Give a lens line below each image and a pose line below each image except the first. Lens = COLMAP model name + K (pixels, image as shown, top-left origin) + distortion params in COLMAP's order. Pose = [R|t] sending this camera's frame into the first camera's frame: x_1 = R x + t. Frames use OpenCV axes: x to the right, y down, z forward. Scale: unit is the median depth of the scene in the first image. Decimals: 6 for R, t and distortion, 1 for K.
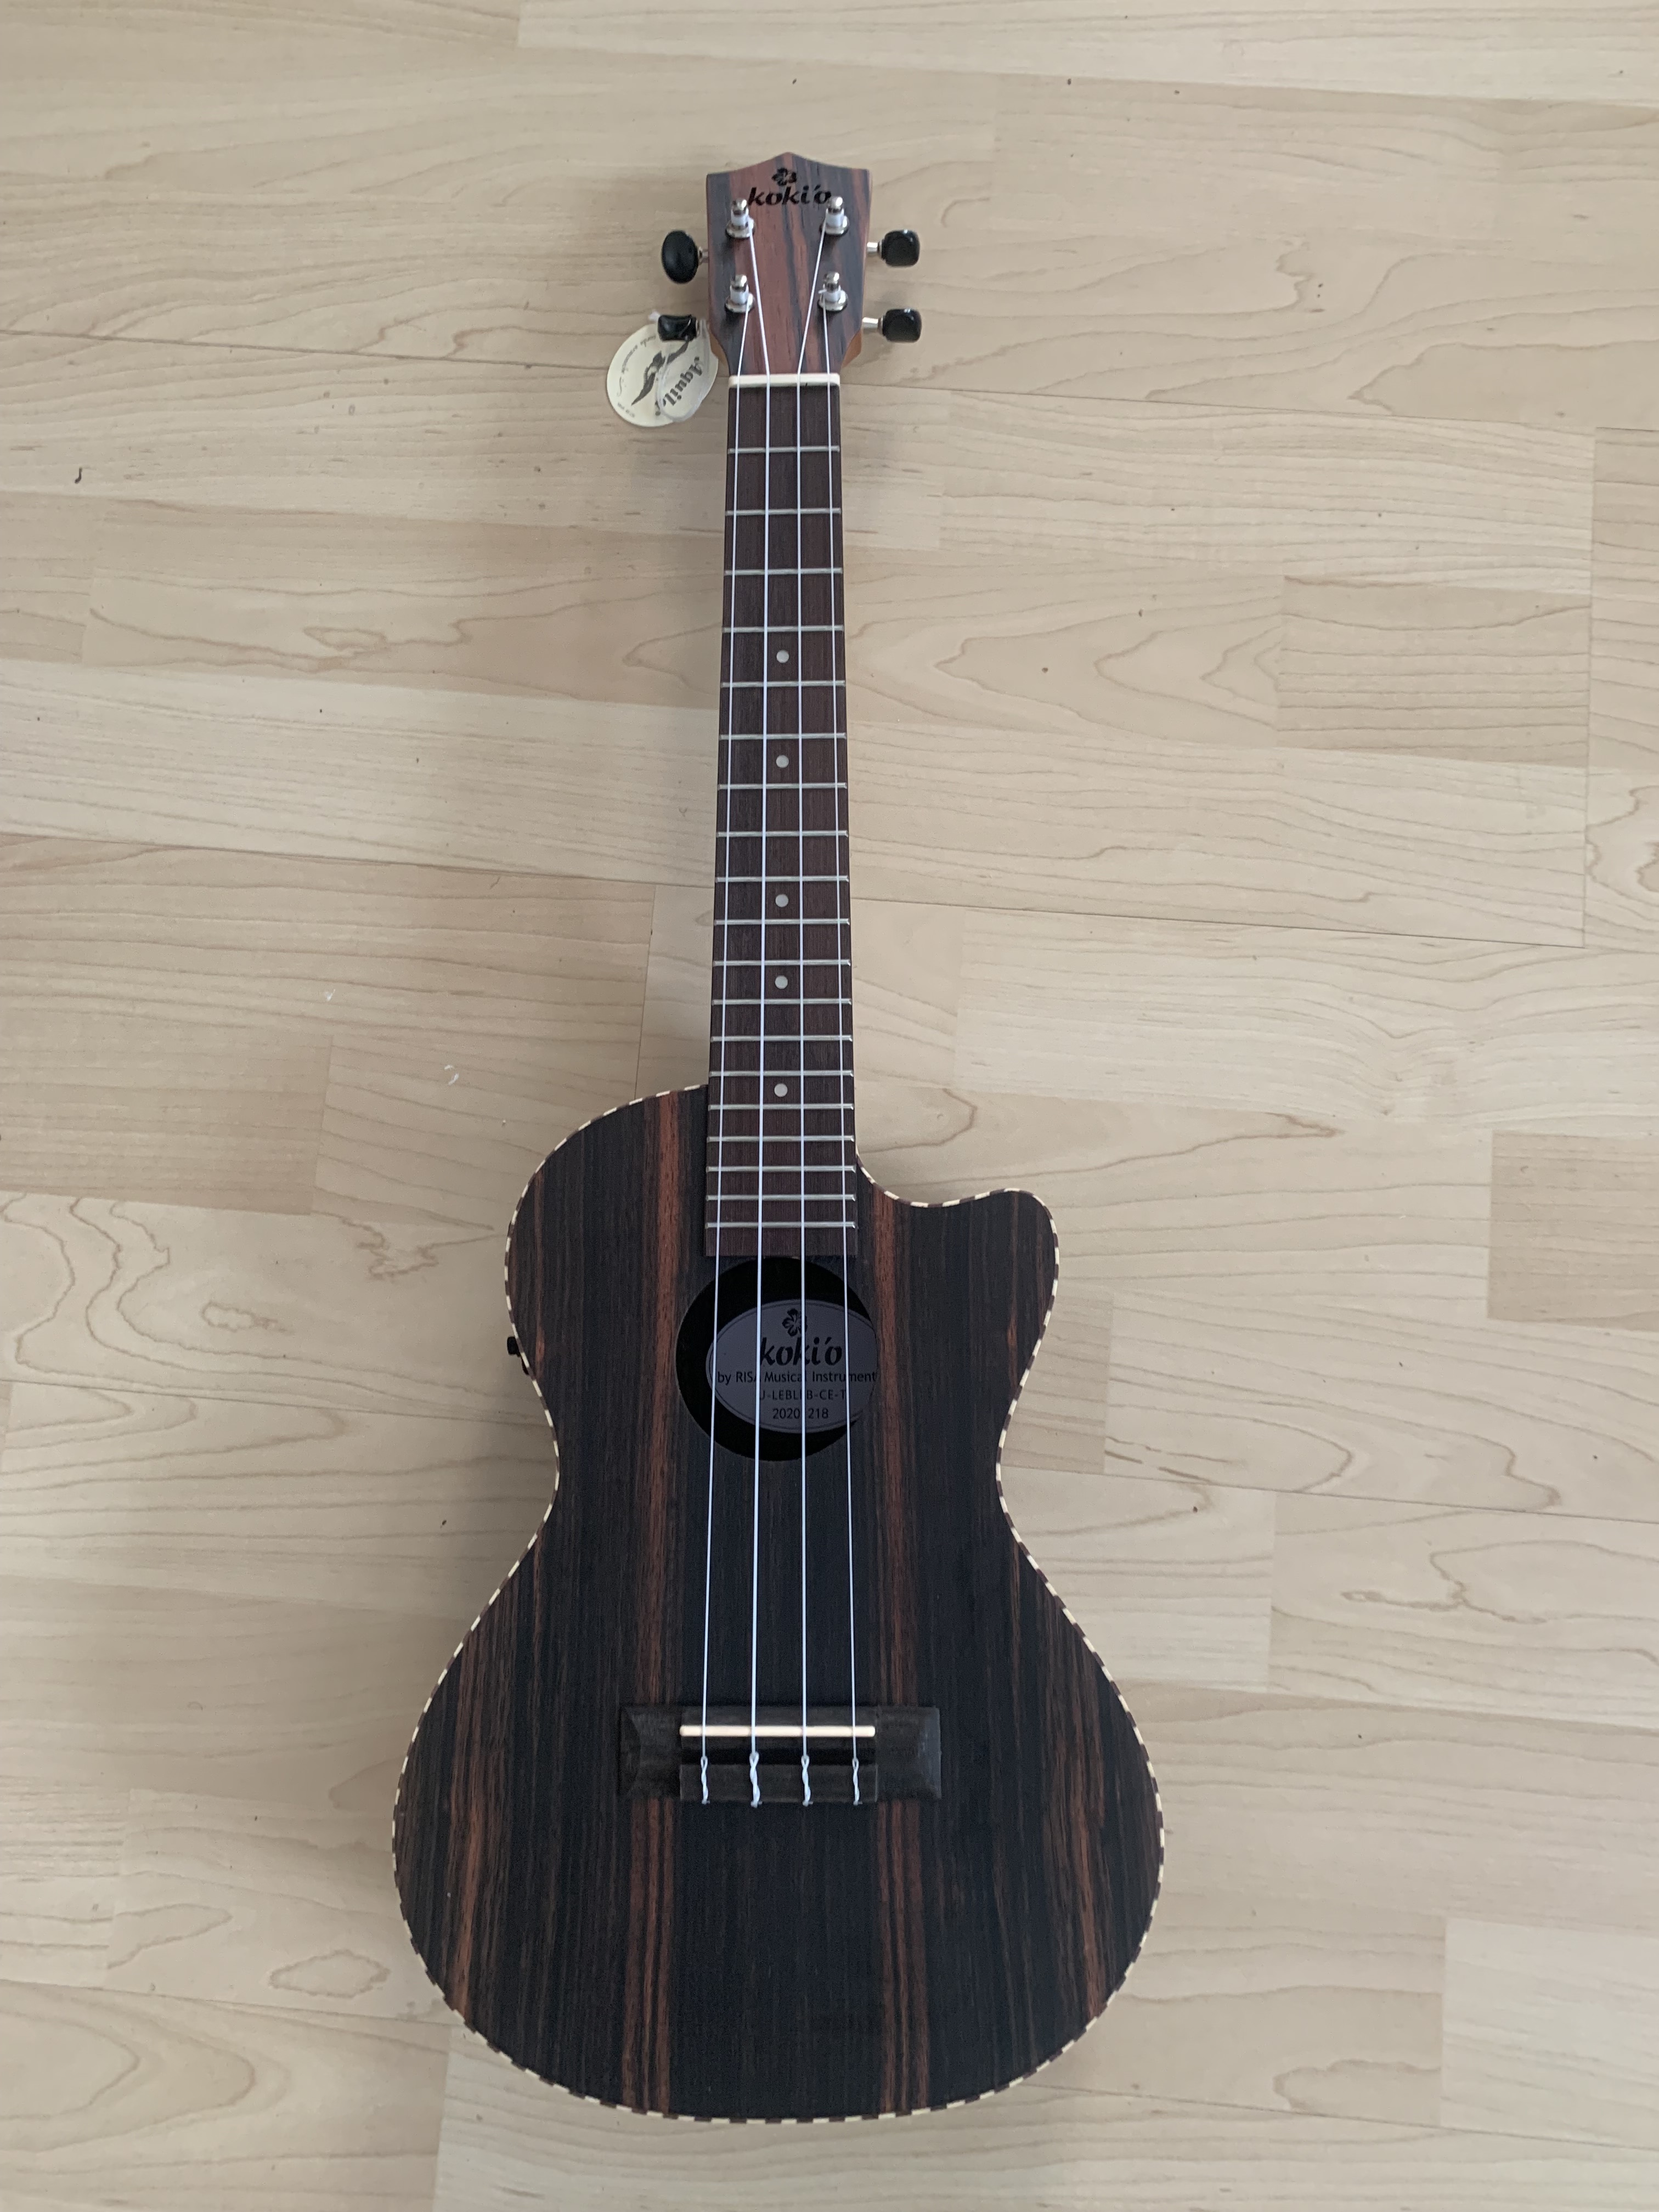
lens RADIAL K [[1738.7, 0, 842.9], [0, 1738.7, 1115.0], [0, 0, 1]] dist [0.015973, -0.036426]
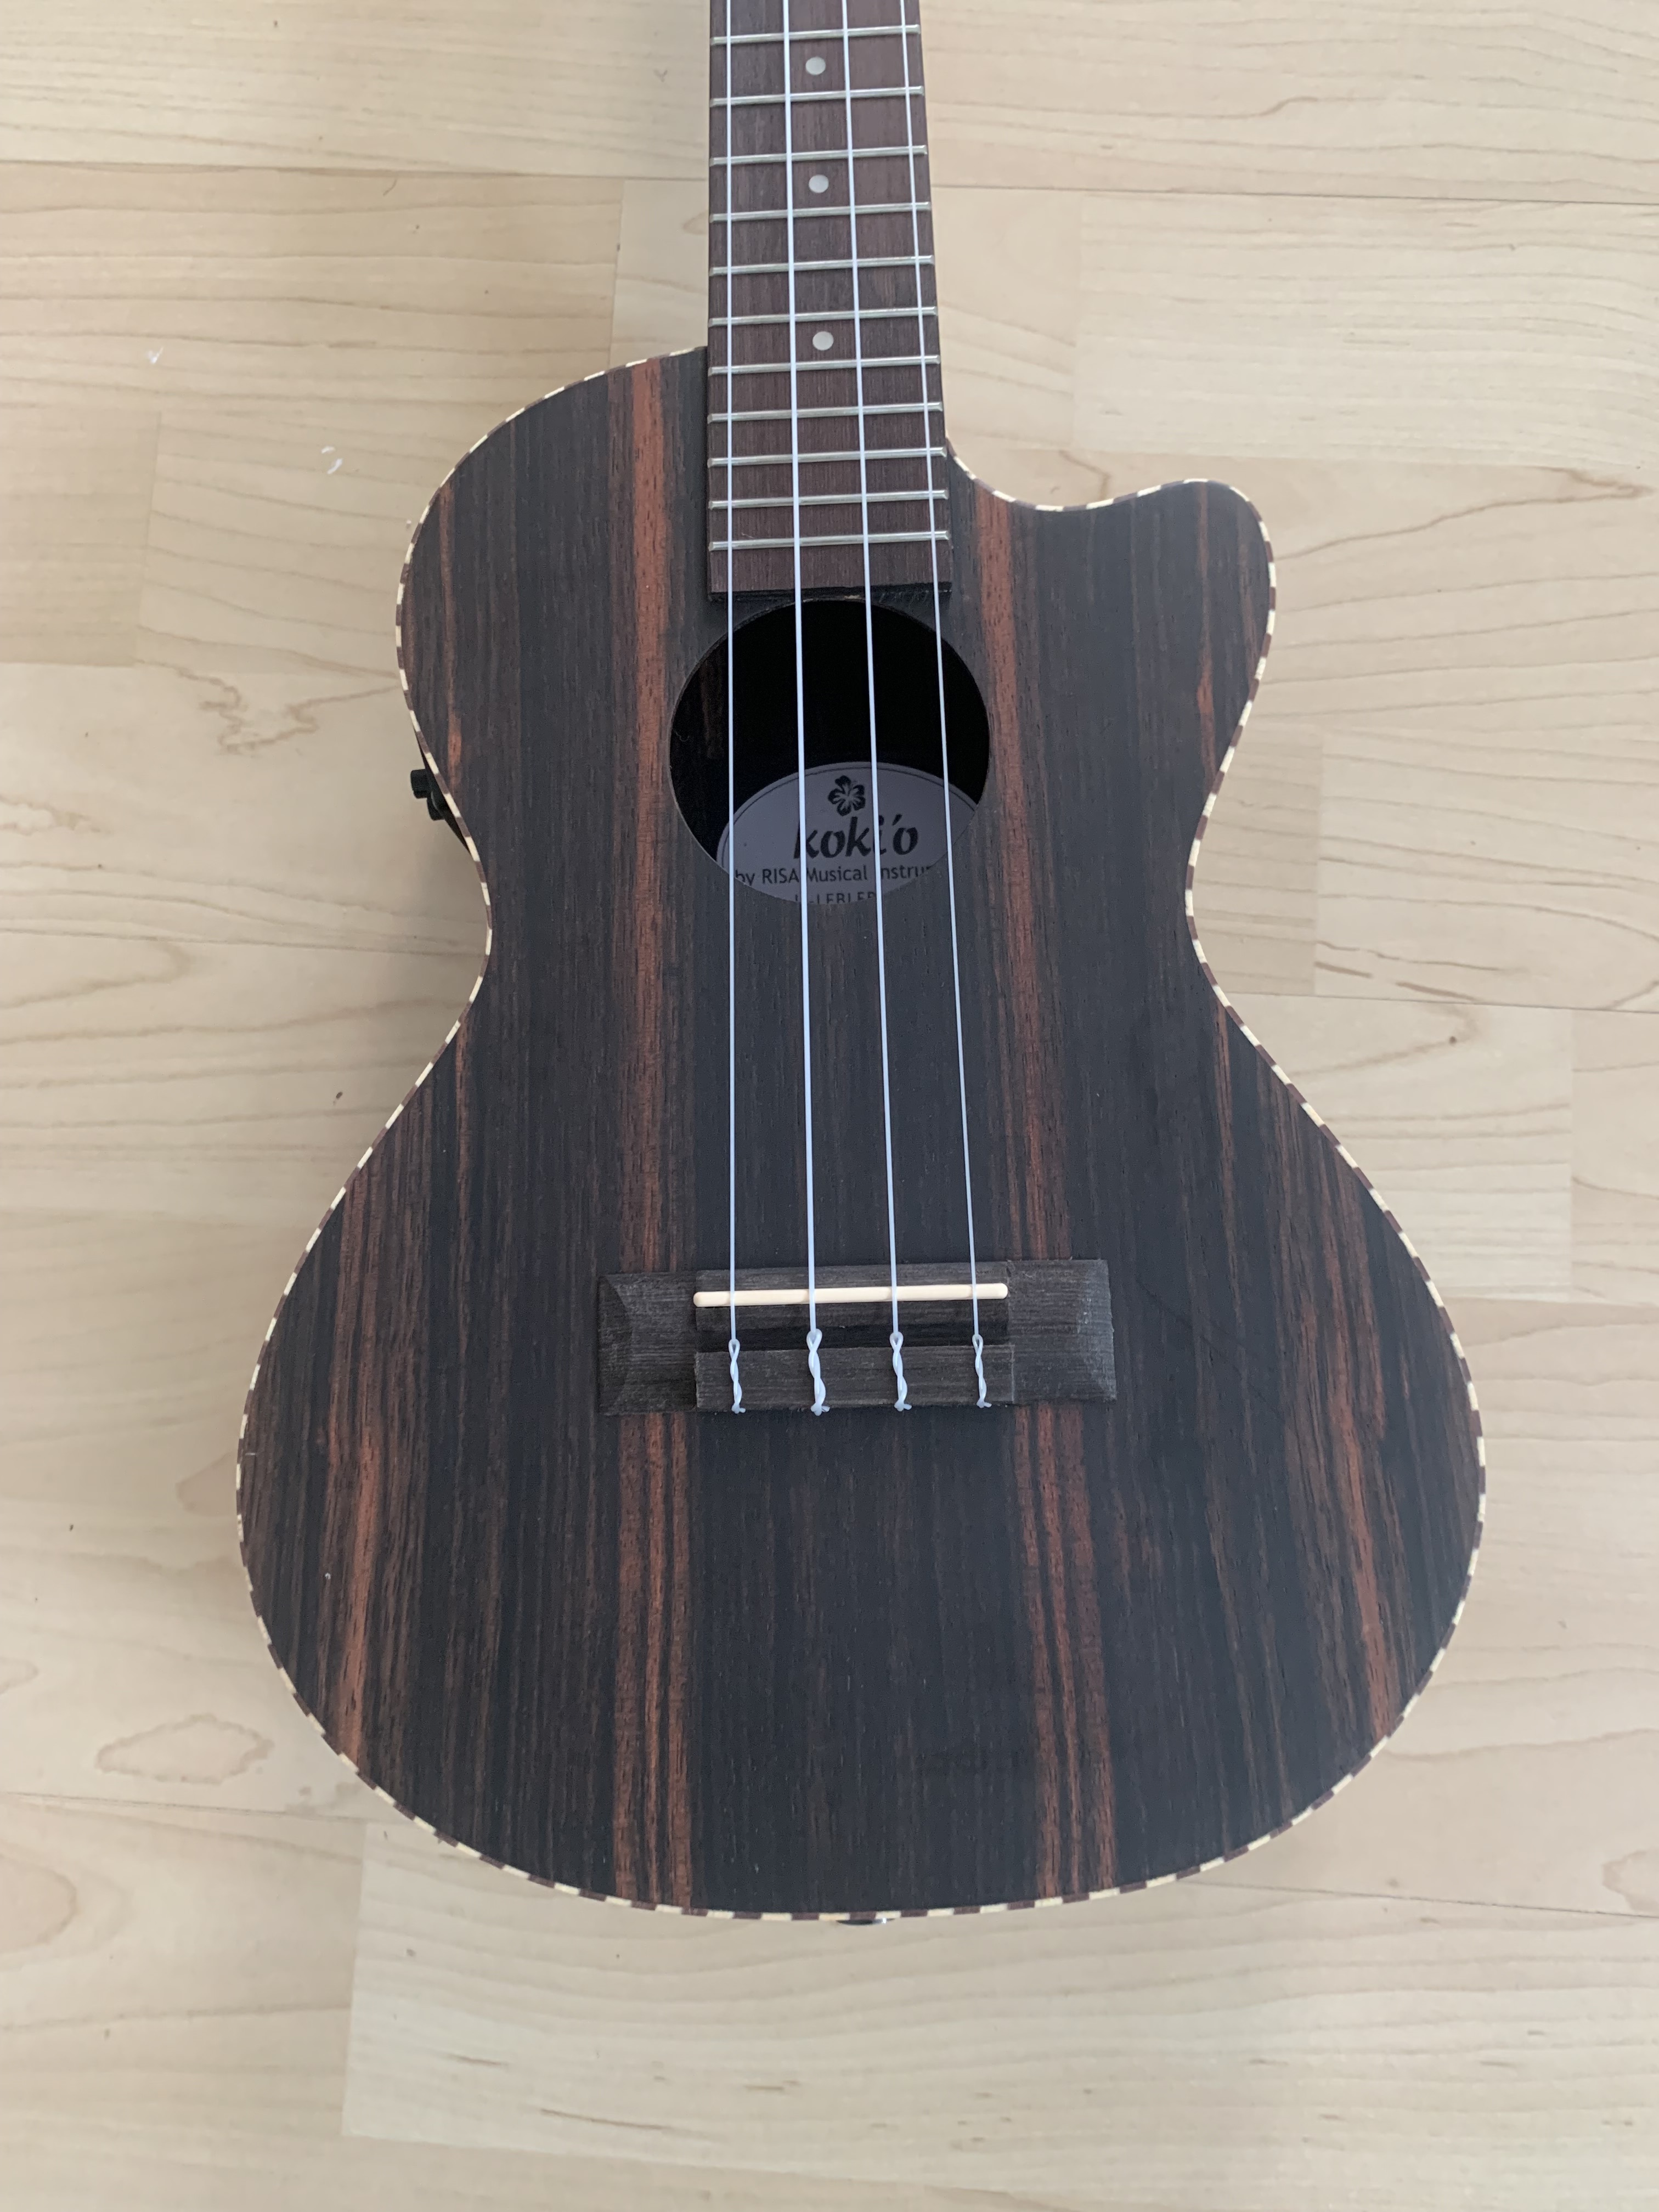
lens RADIAL K [[1738.7, 0, 834.9], [0, 1738.7, 1112.3], [0, 0, 1]] dist [0.015973, -0.036426]
pose [[0.999654, -0.025304, -0.007117, -0.032923], [0.025485, 0.999320, 0.026663, 0.240906], [0.006437, -0.026835, 0.999619, 0.342310]]
